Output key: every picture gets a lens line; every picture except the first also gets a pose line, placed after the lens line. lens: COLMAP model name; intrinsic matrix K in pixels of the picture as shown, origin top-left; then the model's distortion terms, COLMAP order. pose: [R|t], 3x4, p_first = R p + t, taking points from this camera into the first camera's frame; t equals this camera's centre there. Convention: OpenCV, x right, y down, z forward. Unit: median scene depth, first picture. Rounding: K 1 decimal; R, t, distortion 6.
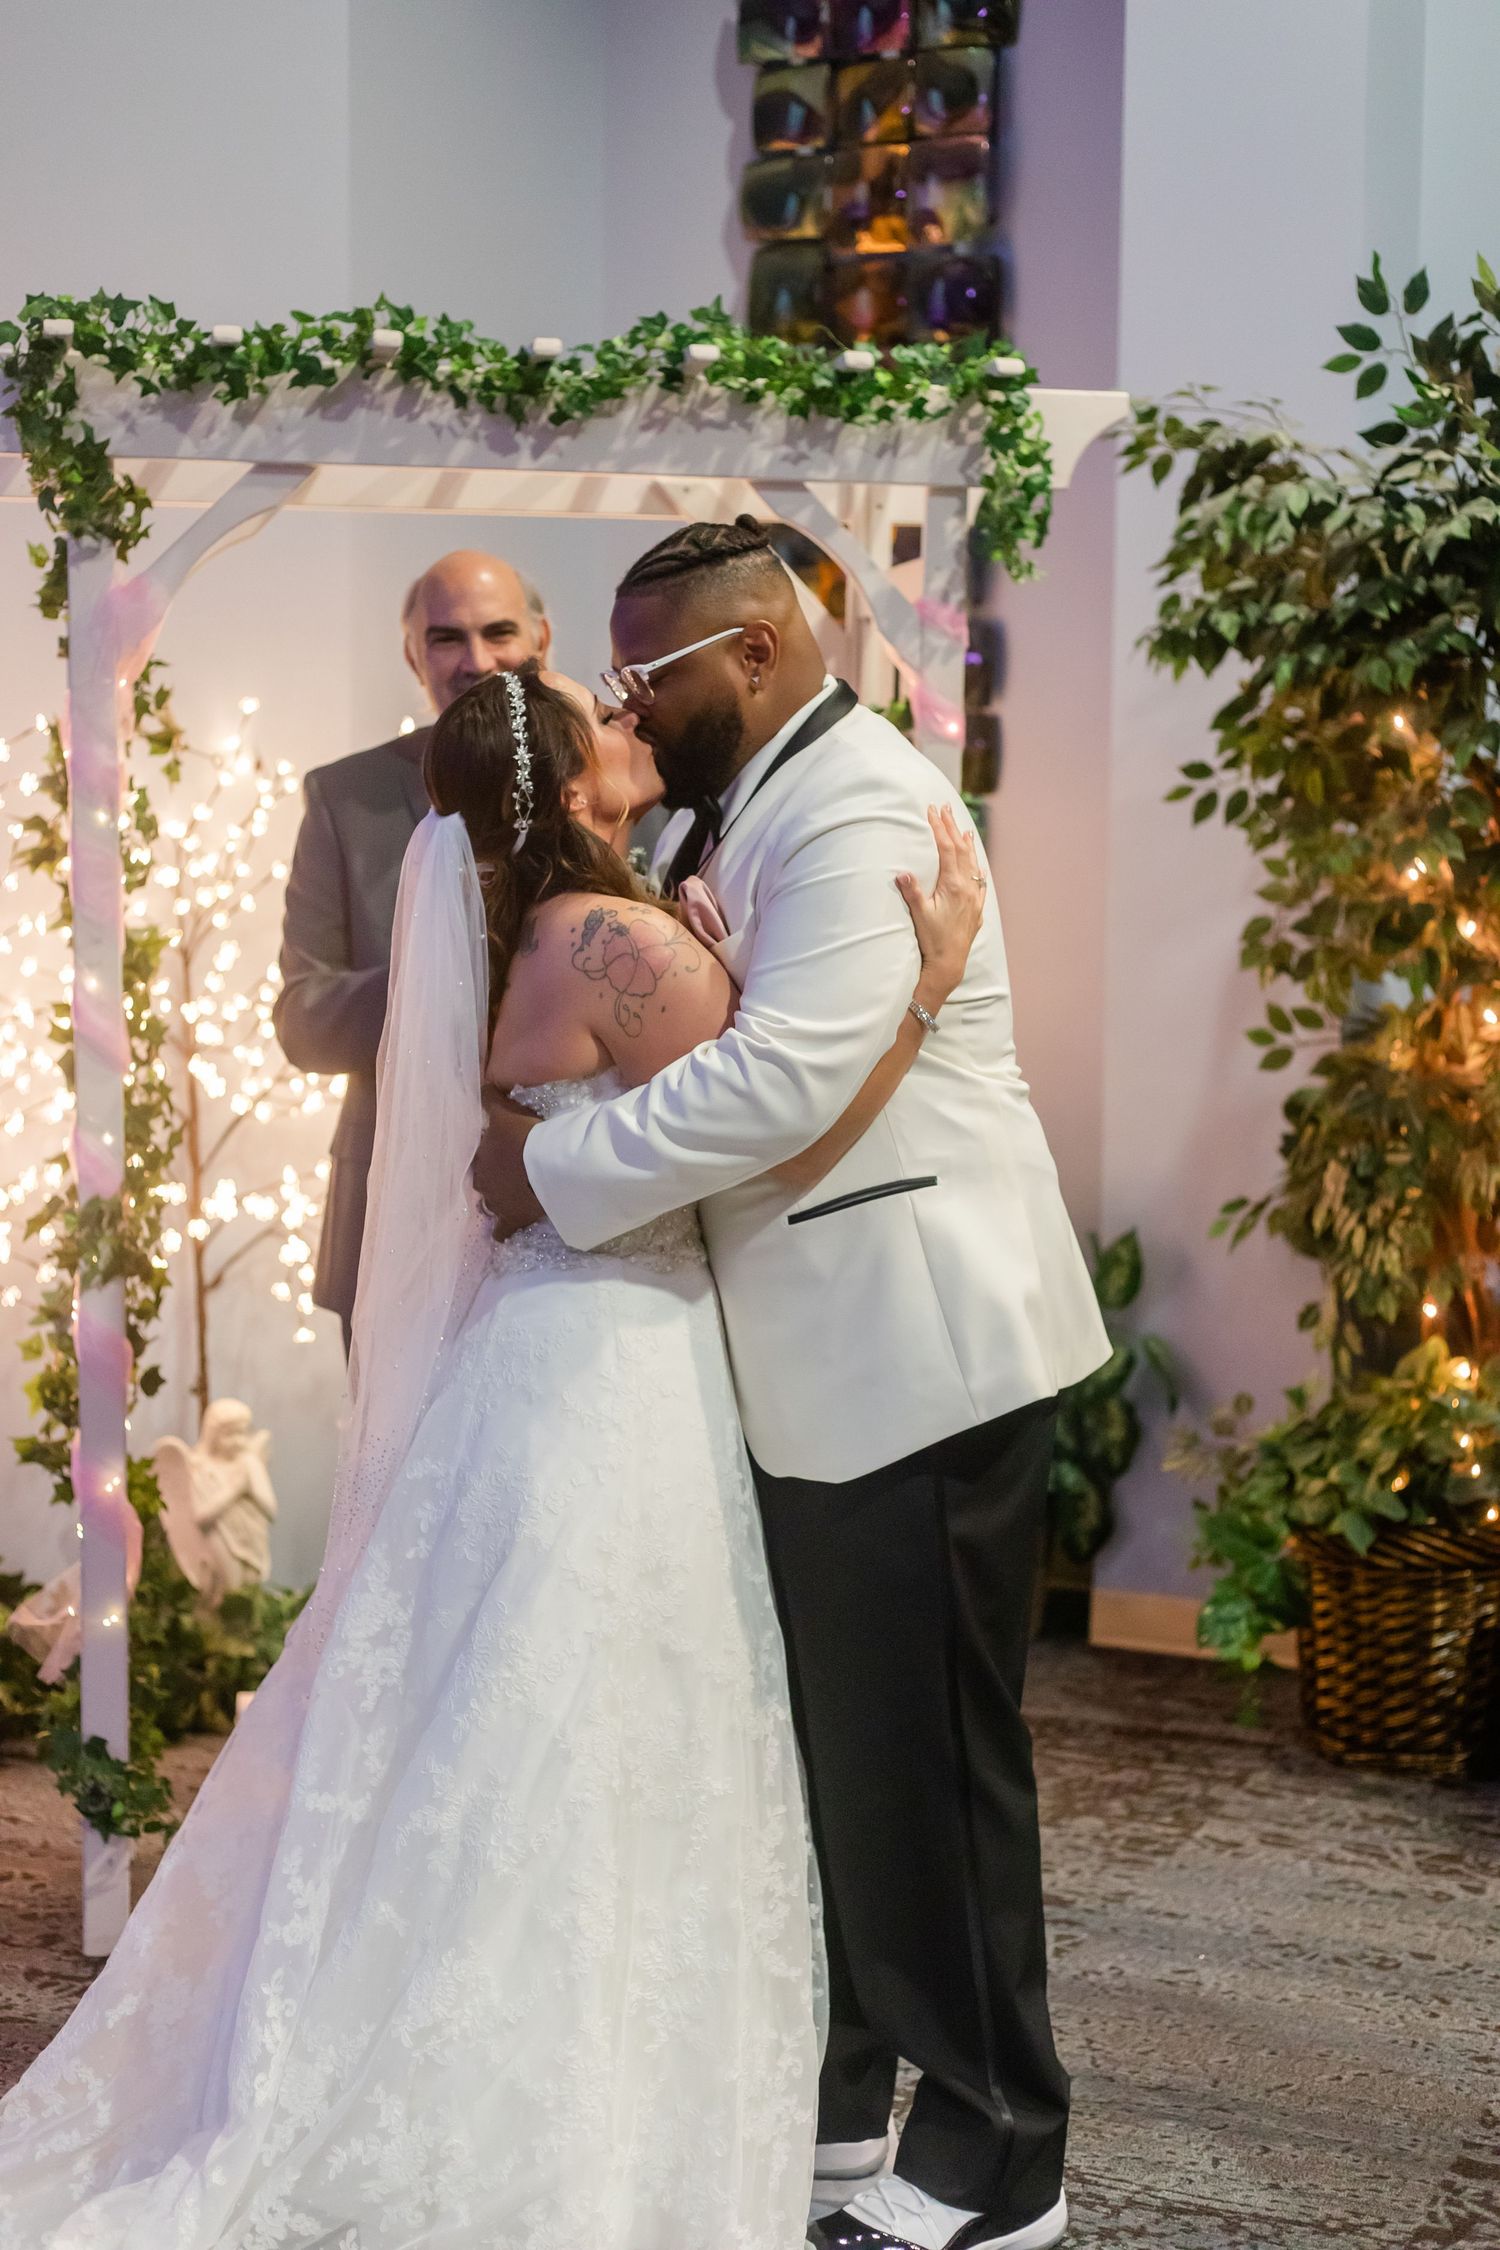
lens RADIAL K [[3255.2, 0, 740.8], [0, 3255.2, 1142.2], [0, 0, 1]] dist [0.020031, 0.011341]
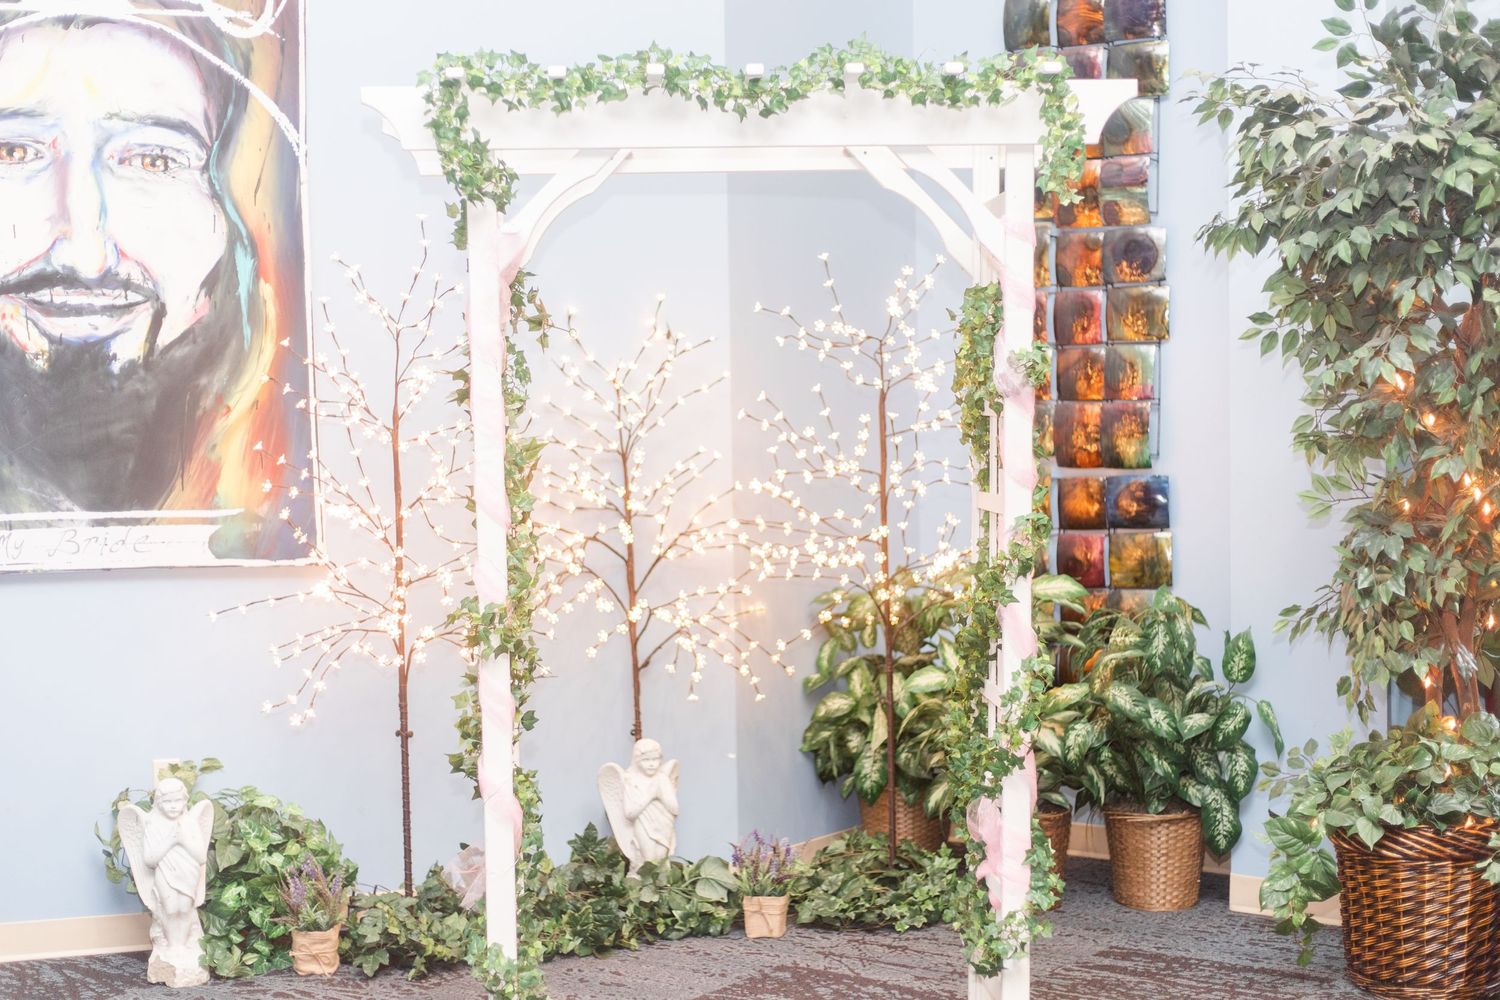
lens RADIAL K [[2212.2, 0, 750.0], [0, 2212.2, 500.0], [0, 0, 1]] dist [0.018613, -0.009488]
pose [[0.976966, -0.015204, -0.212851, 0.140490], [0.007138, 0.999229, -0.038613, 0.007109], [0.213273, 0.036204, 0.976322, -0.039920]]
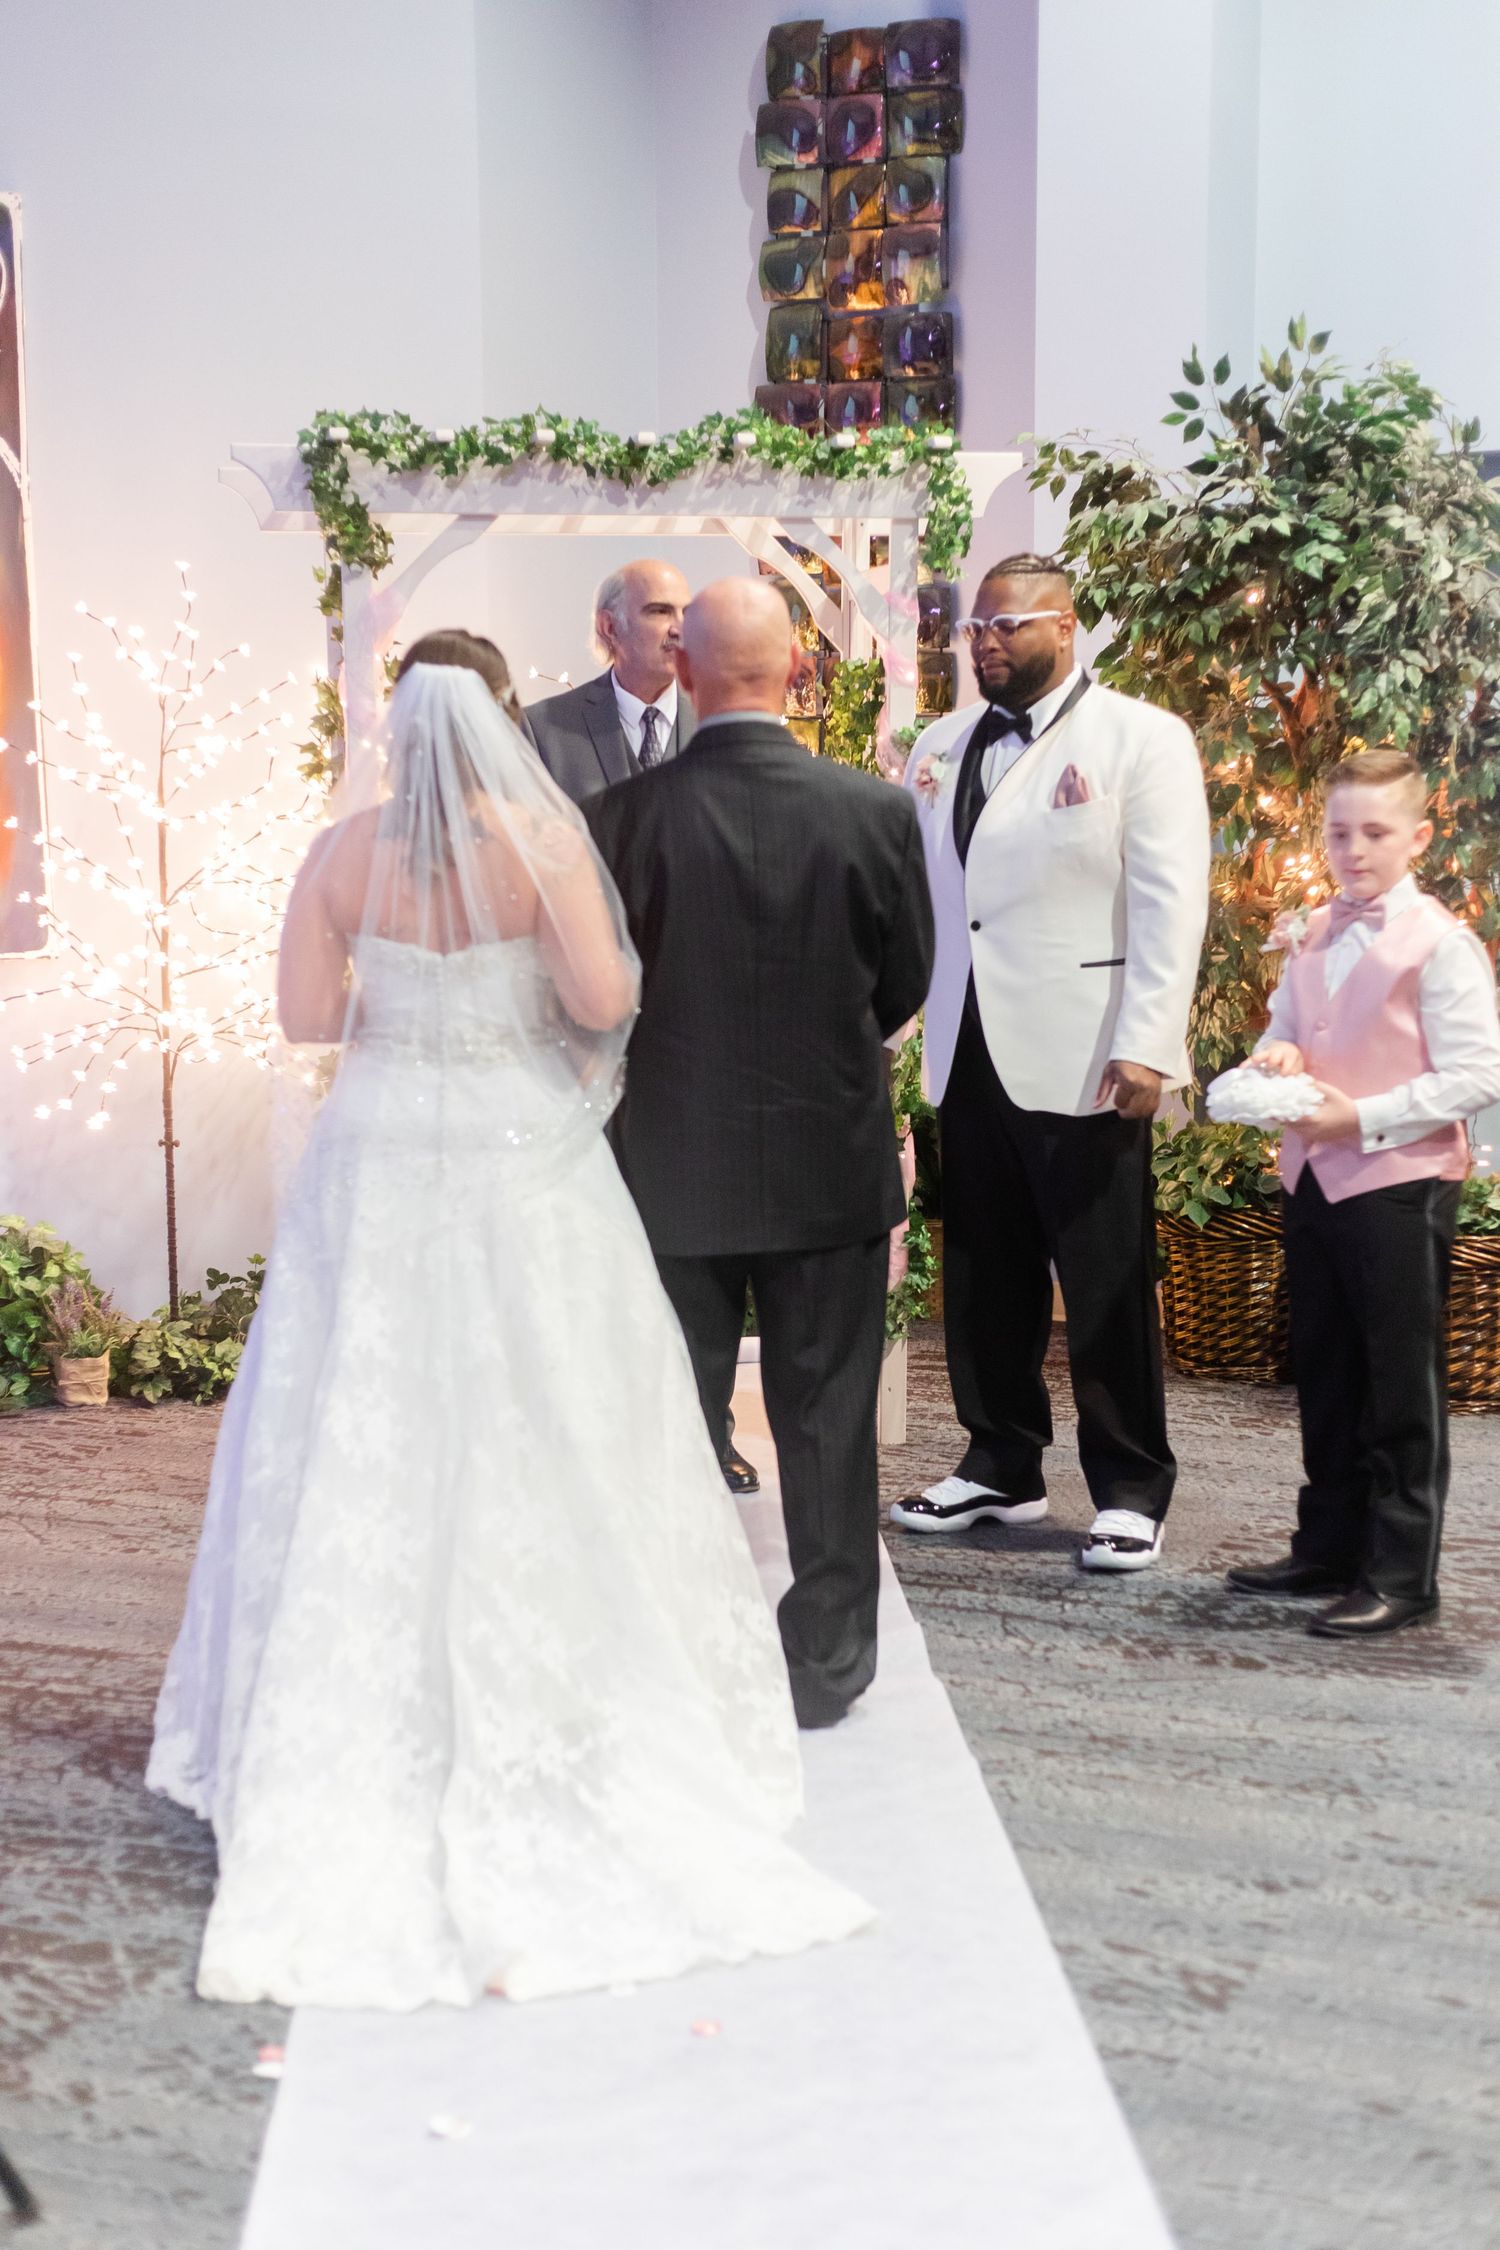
lens RADIAL K [[3174.7, 0, 753.9], [0, 3174.7, 1126.8], [0, 0, 1]] dist [0.142471, -0.000208]
pose [[0.999858, -0.016826, -0.000630, -0.010501], [0.016837, 0.999412, 0.029873, 0.035862], [0.000127, -0.029879, 0.999554, -0.465489]]
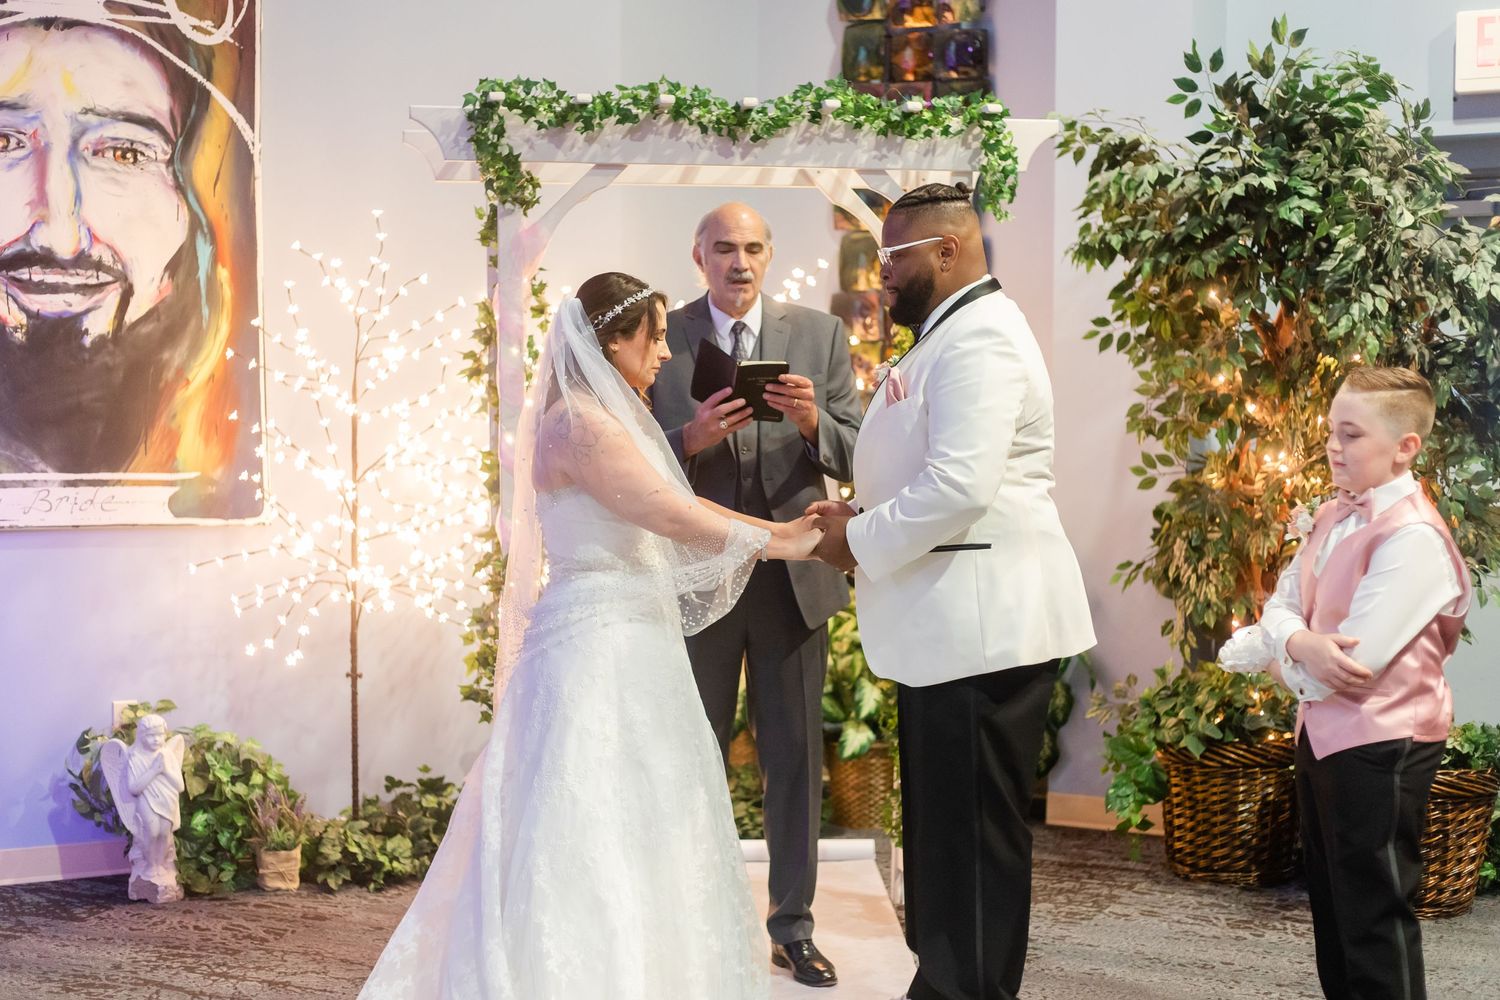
lens RADIAL K [[2212.2, 0, 750.0], [0, 2212.2, 500.0], [0, 0, 1]] dist [0.018613, -0.009488]
pose [[0.999609, -0.005570, -0.027412, -0.021733], [0.004598, 0.999362, -0.035421, 0.028404], [0.027592, 0.035281, 0.998996, -0.238163]]
